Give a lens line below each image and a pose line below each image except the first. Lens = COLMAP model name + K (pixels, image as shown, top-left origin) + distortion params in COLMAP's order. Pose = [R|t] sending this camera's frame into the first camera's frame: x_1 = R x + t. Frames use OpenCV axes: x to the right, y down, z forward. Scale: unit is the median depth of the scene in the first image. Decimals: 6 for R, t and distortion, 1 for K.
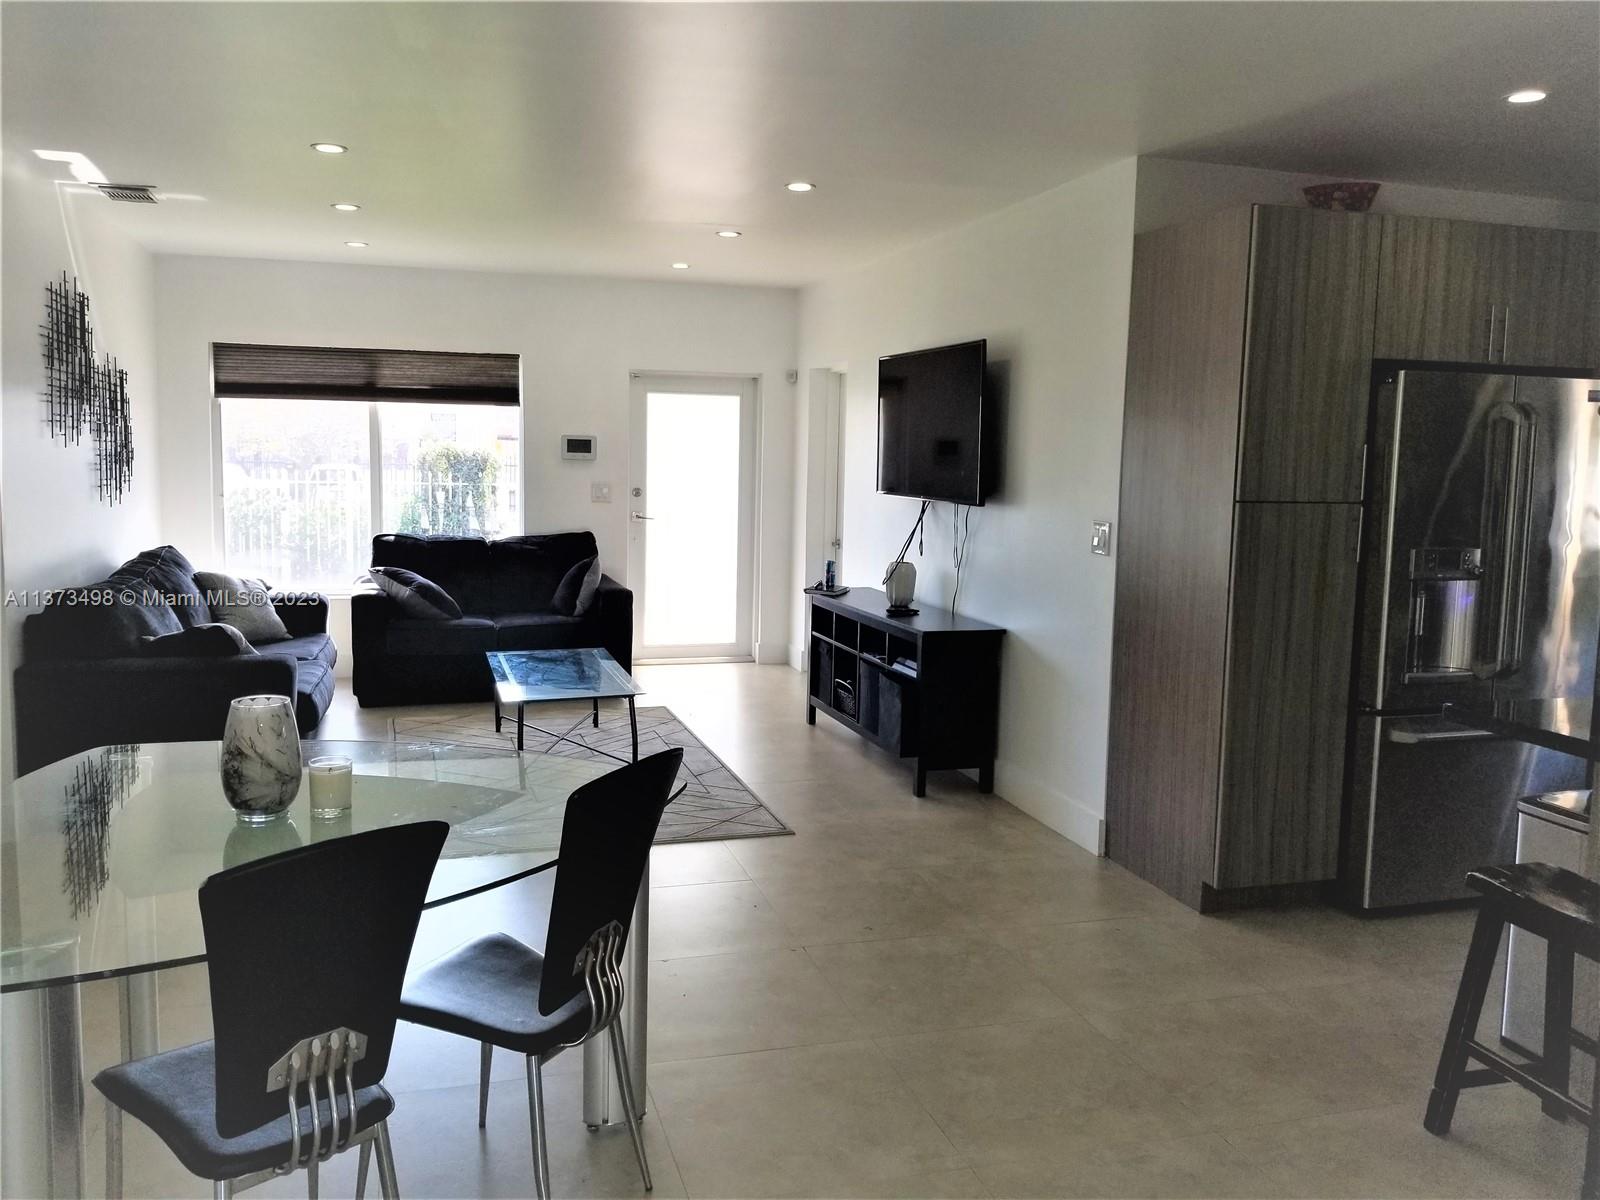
lens RADIAL K [[1255.9, 0, 804.3], [0, 1255.9, 590.1], [0, 0, 1]] dist [0.016991, -0.036517]
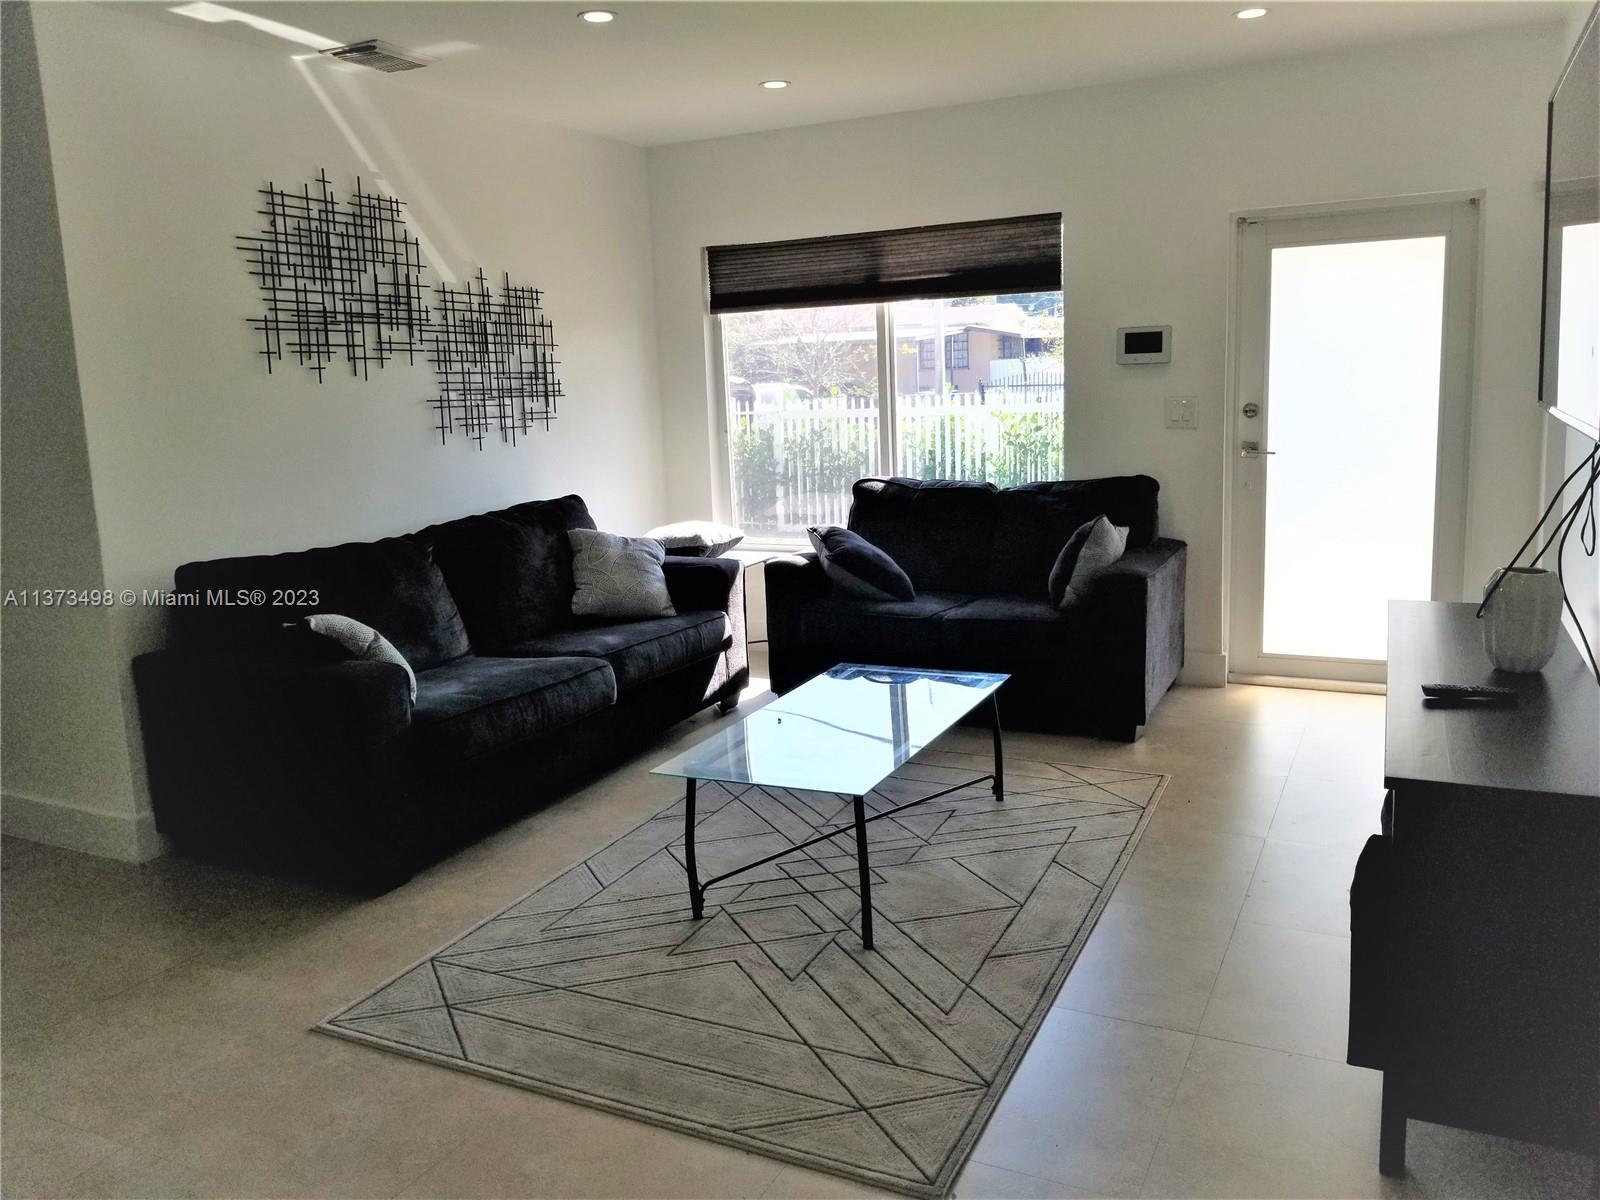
lens RADIAL K [[1255.9, 0, 794.0], [0, 1255.9, 590.4], [0, 0, 1]] dist [0.016991, -0.036517]
pose [[0.722840, 0.067121, -0.687747, 0.151246], [-0.021697, 0.996985, 0.074497, -0.031998], [0.690674, -0.038927, 0.722117, 0.409195]]
